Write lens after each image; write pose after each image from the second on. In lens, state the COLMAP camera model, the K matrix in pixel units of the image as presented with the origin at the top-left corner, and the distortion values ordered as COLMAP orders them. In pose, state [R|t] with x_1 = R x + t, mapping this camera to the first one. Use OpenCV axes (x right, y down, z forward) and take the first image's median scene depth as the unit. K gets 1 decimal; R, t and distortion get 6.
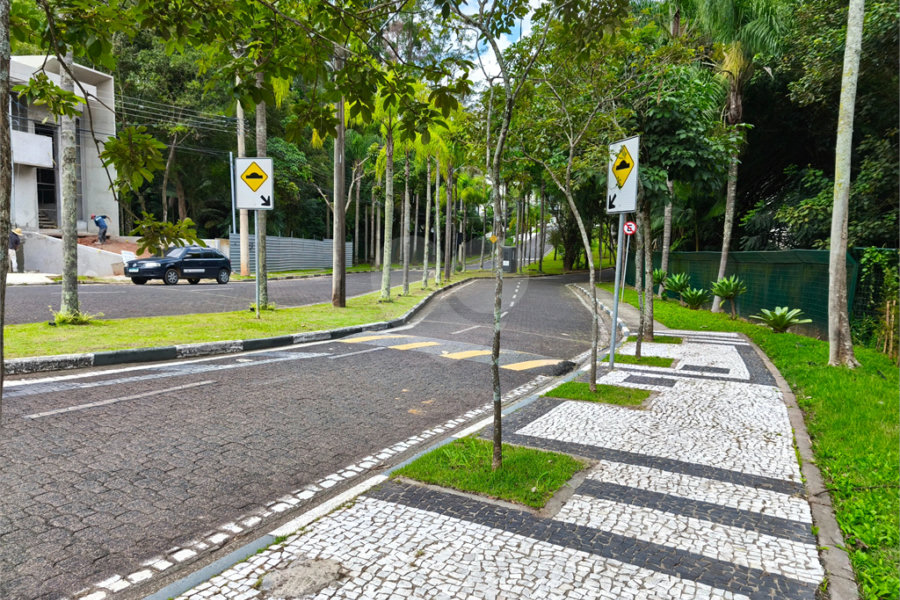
lens RADIAL K [[598.6, 0, 451.7], [0, 598.6, 305.3], [0, 0, 1]] dist [0.061320, -0.042163]
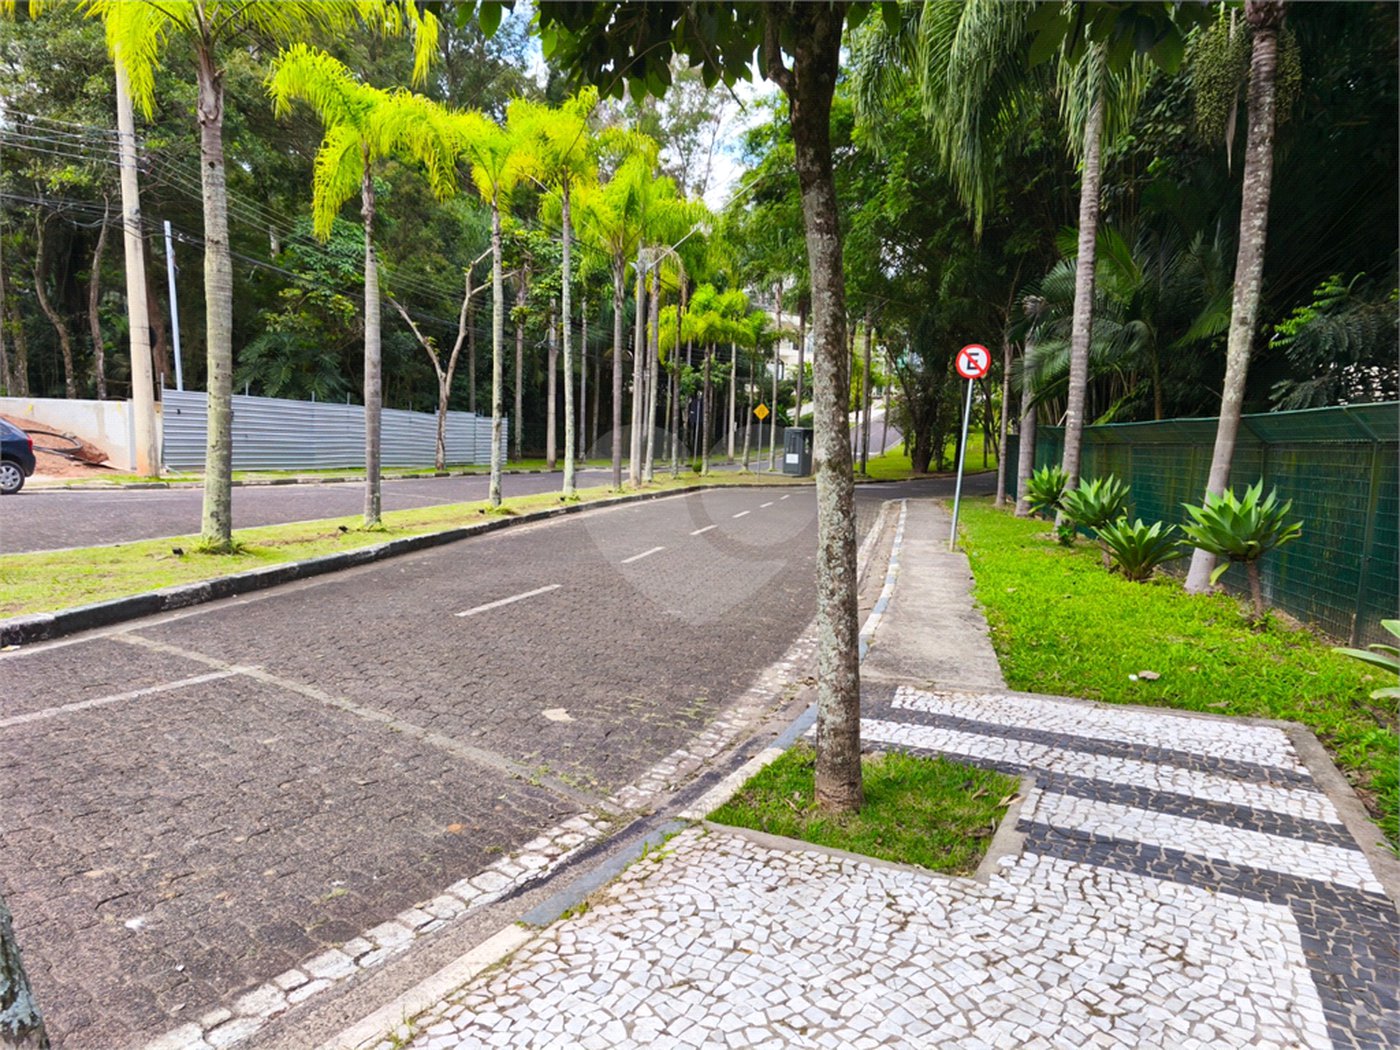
lens RADIAL K [[932.0, 0, 692.9], [0, 932.0, 528.5], [0, 0, 1]] dist [0.045487, -0.000308]
pose [[0.996352, 0.011916, -0.084507, 0.172099], [-0.011849, 0.999929, 0.001290, -0.018960], [0.084517, -0.000284, 0.996422, 0.388236]]
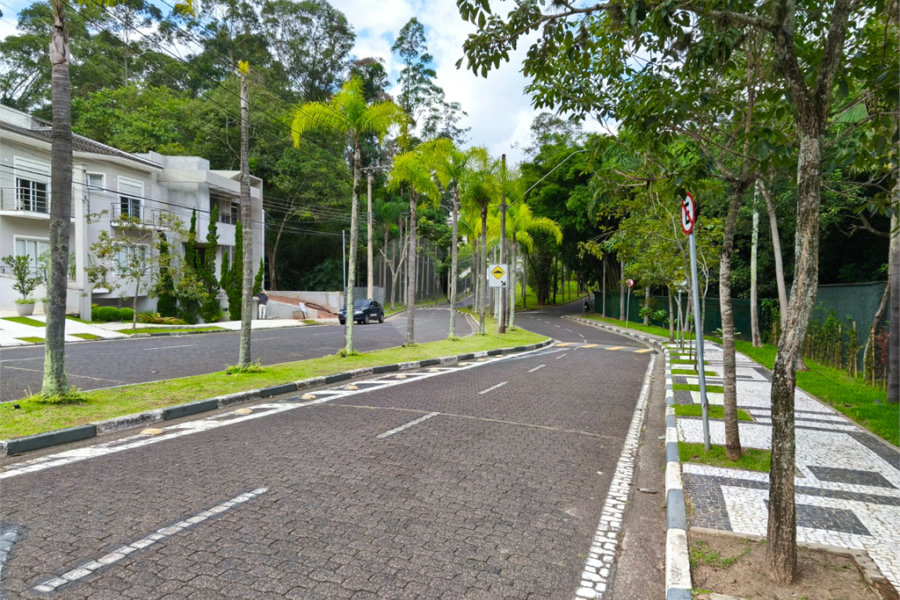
lens RADIAL K [[598.6, 0, 451.7], [0, 598.6, 305.3], [0, 0, 1]] dist [0.061320, -0.042163]
pose [[0.992339, -0.023322, 0.121321, -0.403487], [0.029897, 0.998165, -0.052660, 0.006747], [-0.119870, 0.055884, 0.991216, -0.593626]]
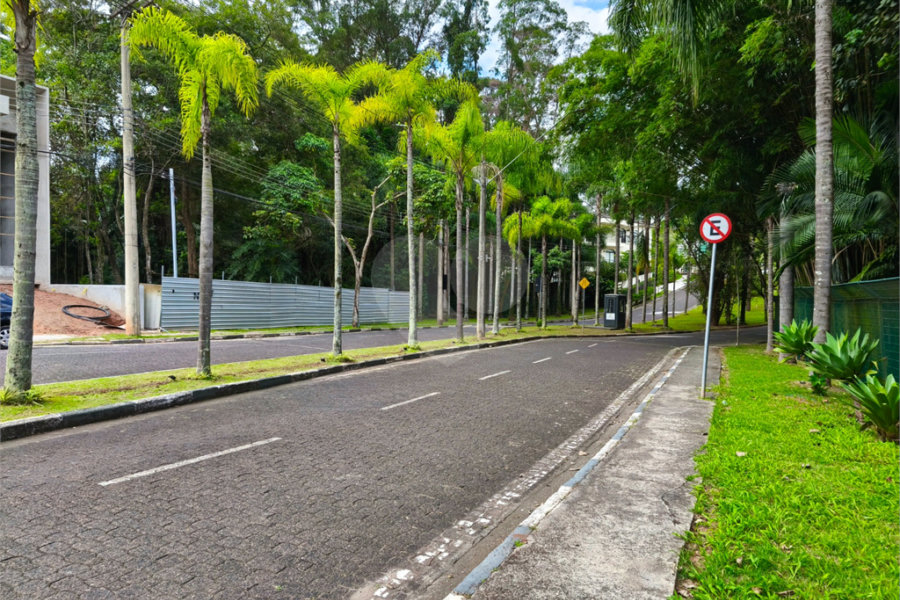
lens RADIAL K [[598.6, 0, 451.7], [0, 598.6, 305.3], [0, 0, 1]] dist [0.061320, -0.042163]
pose [[0.963372, -0.012030, -0.267900, 0.235478], [-0.013167, 0.995667, -0.092057, -0.030247], [0.267846, 0.092212, 0.959039, 0.547828]]
